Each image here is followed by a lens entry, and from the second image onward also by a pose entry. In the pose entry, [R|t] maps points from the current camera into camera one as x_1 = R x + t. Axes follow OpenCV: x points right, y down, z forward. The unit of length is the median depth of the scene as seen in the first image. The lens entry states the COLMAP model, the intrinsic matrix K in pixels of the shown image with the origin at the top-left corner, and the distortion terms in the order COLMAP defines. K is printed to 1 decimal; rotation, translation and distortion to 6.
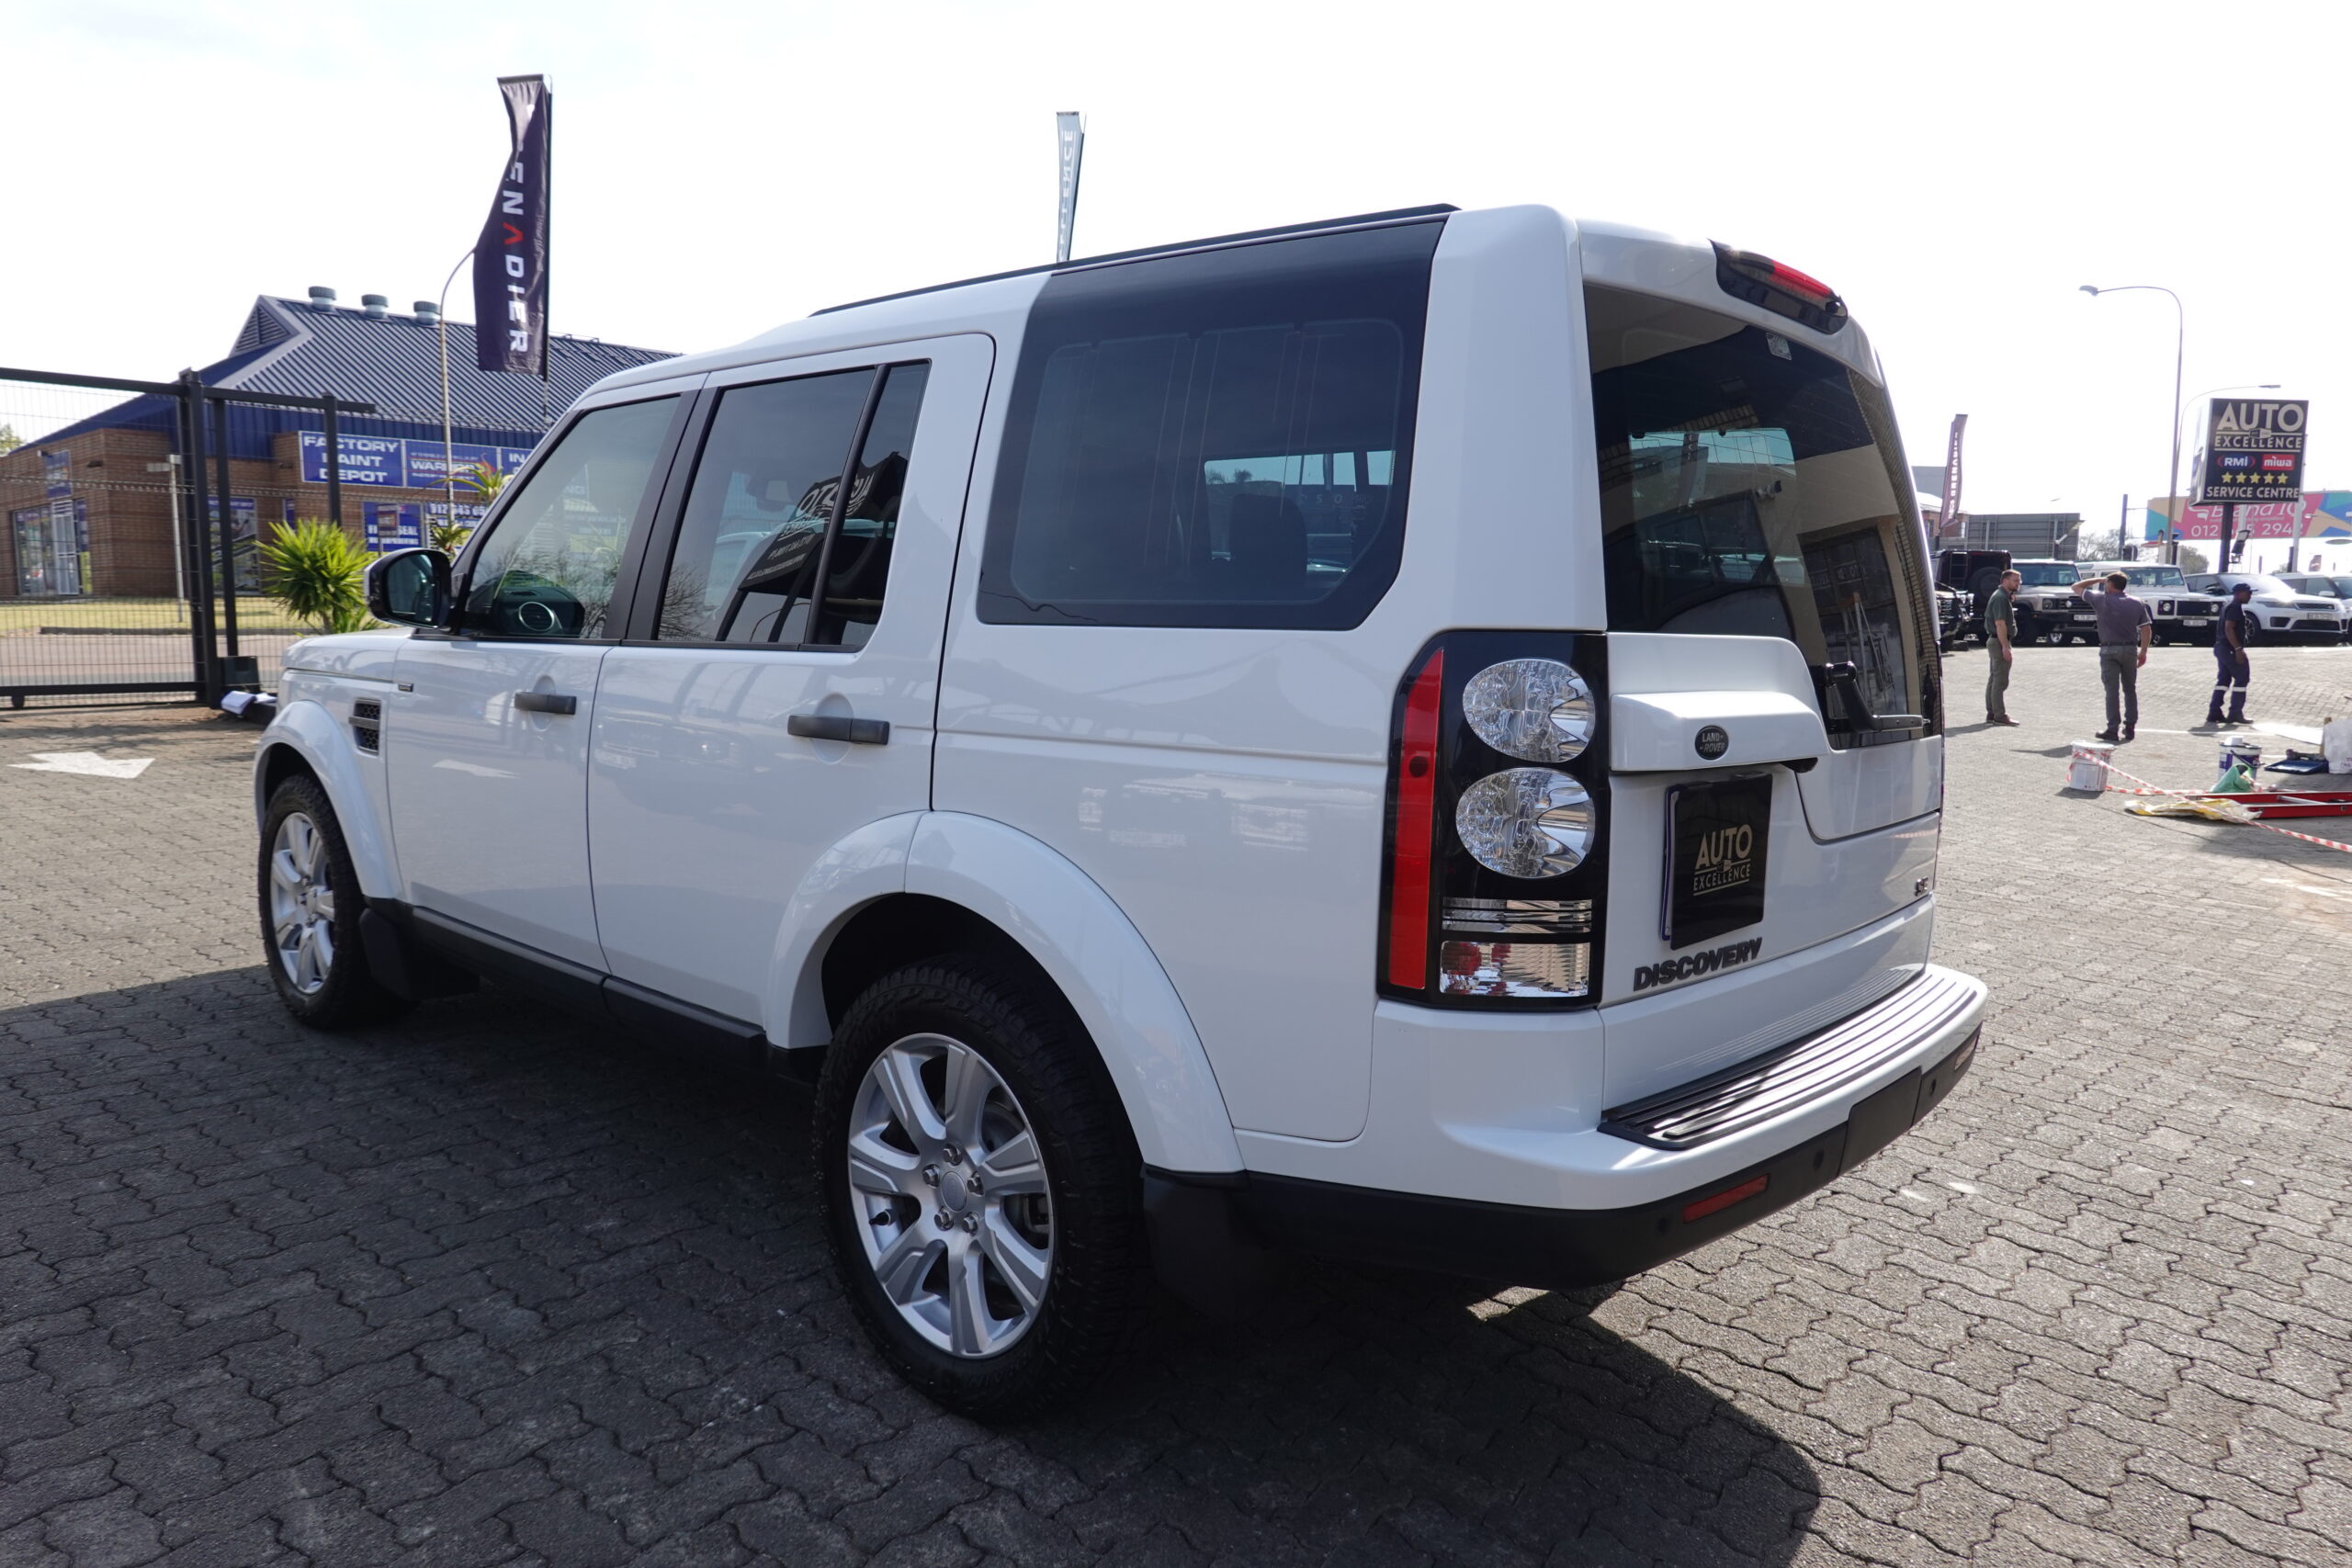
lens RADIAL K [[1564.4, 0, 1181.7], [0, 1564.4, 790.7], [0, 0, 1]] dist [-0.010012, 0.005336]
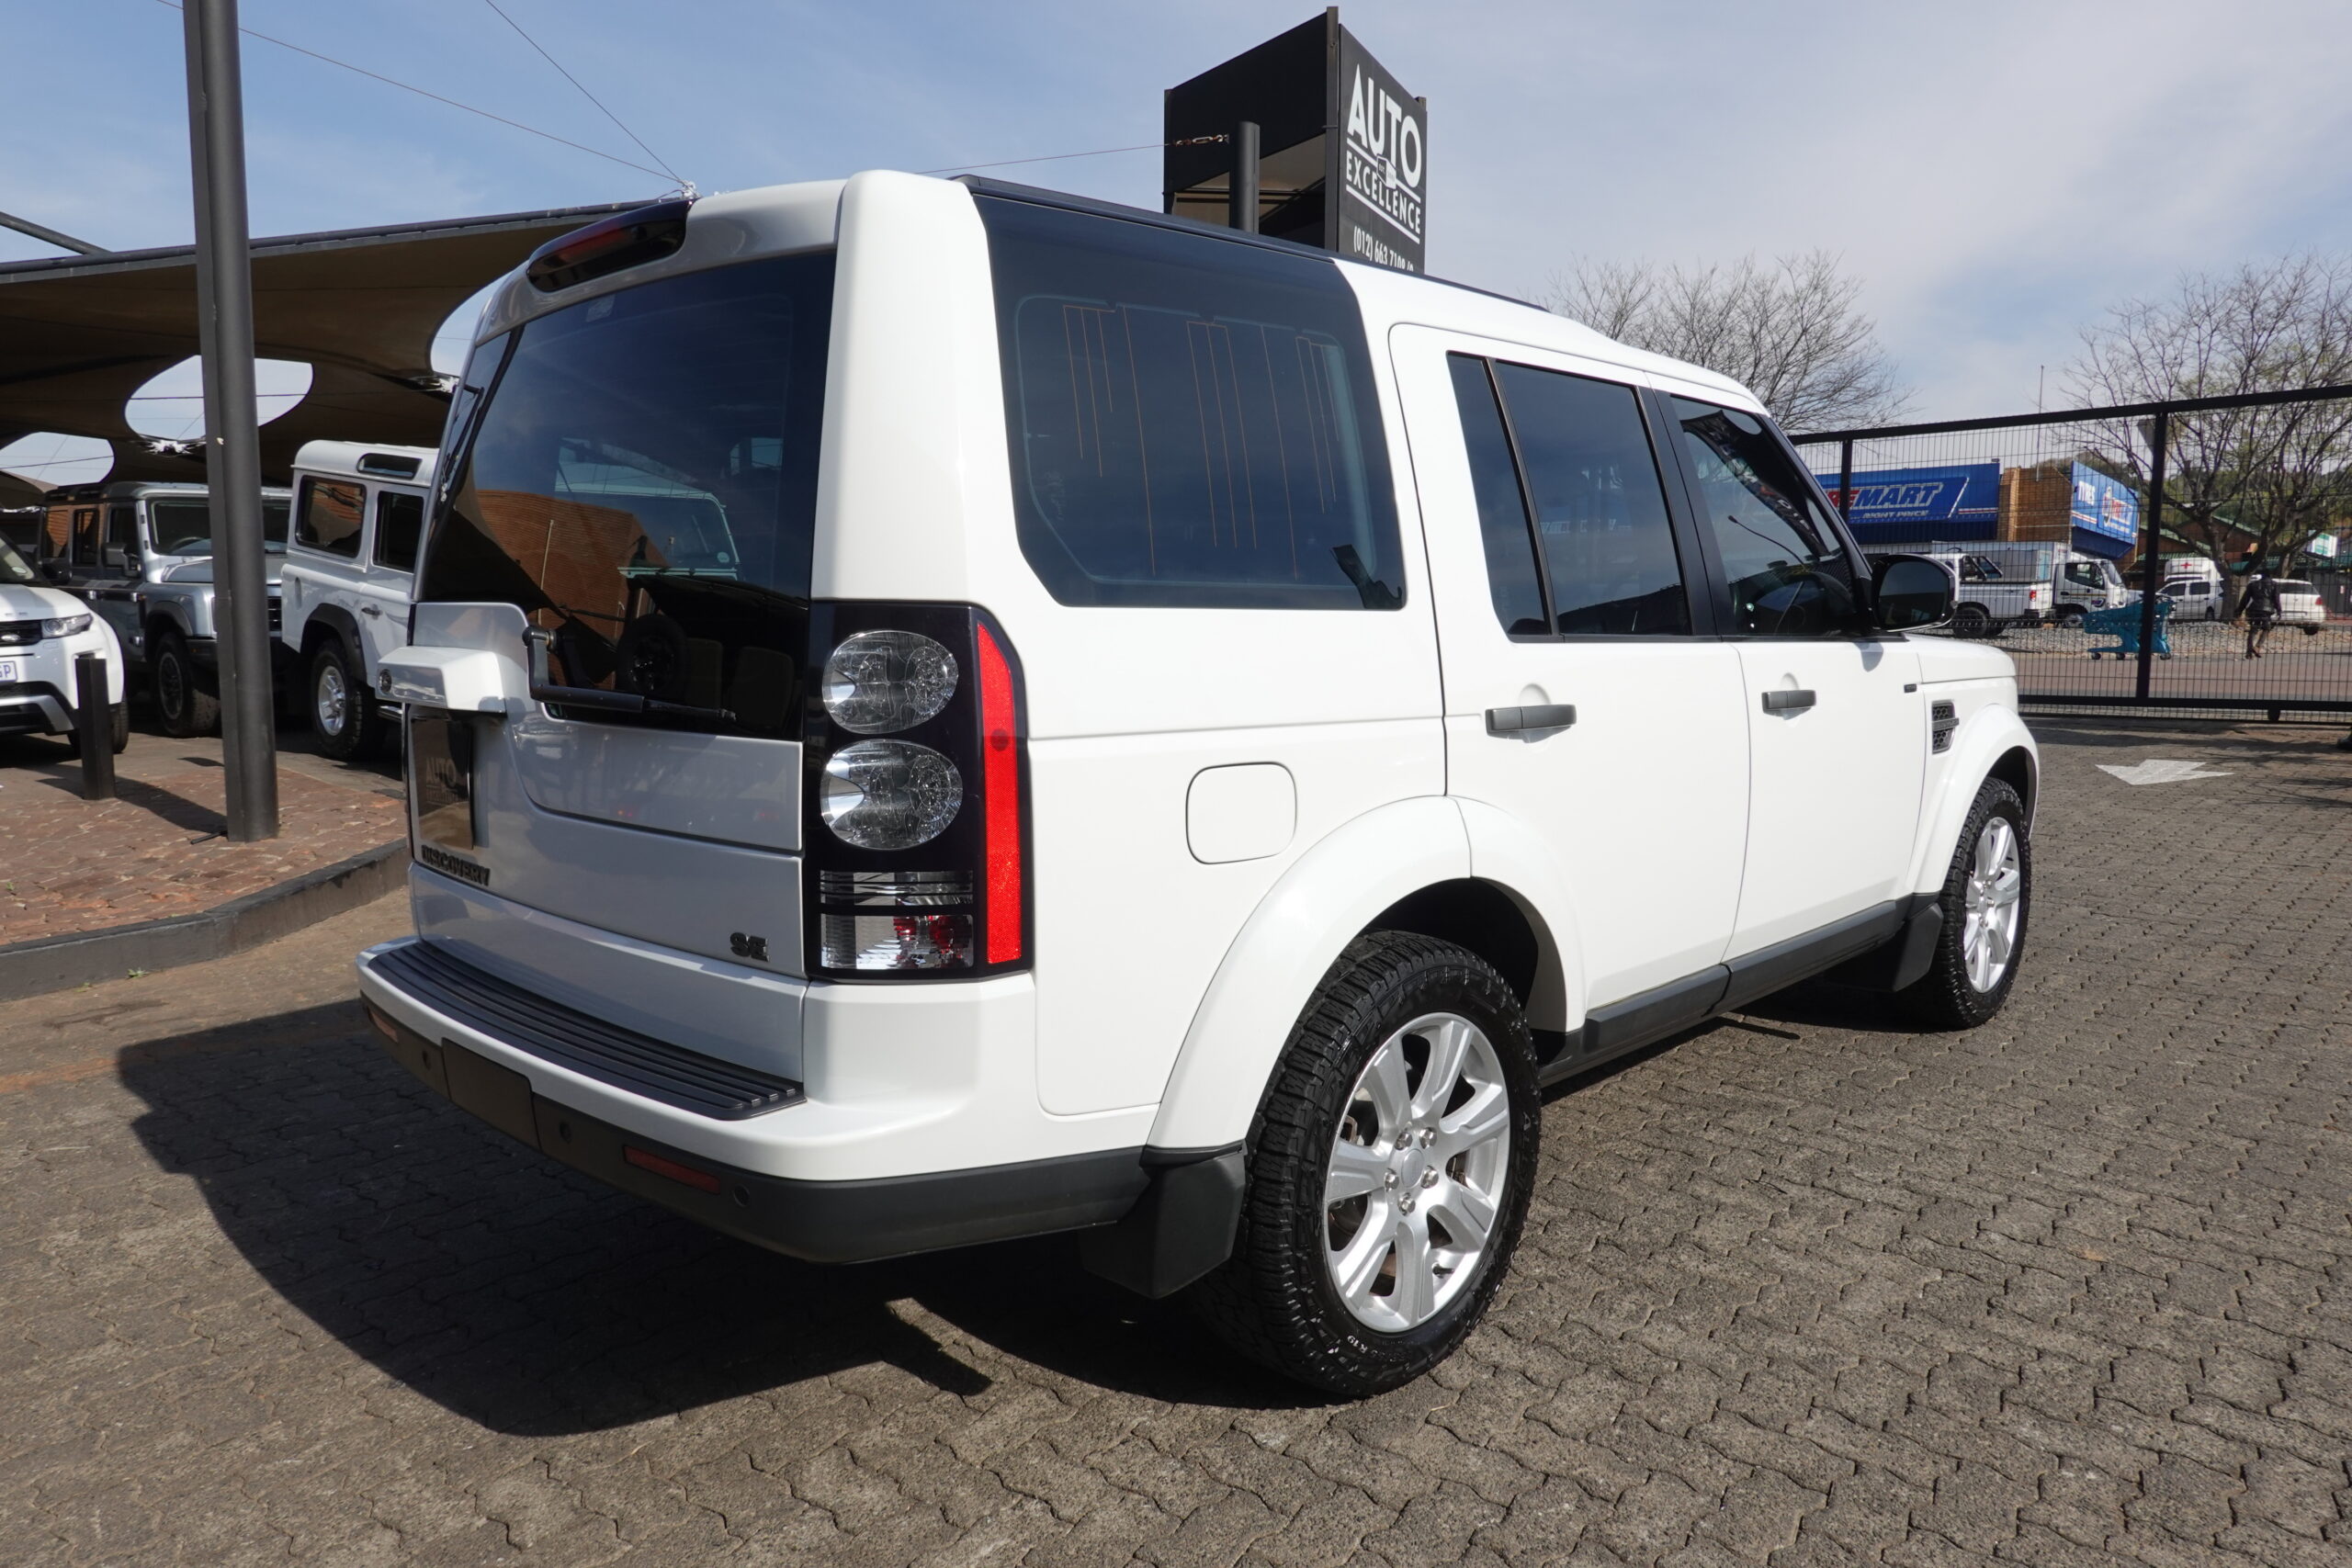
lens RADIAL K [[1564.4, 0, 1176.8], [0, 1564.4, 786.7], [0, 0, 1]] dist [-0.010012, 0.005336]
pose [[-0.021199, 0.089615, -0.995751, 1.303780], [-0.110915, 0.989616, 0.091424, -0.108766], [0.993604, 0.112382, -0.011039, 1.322902]]
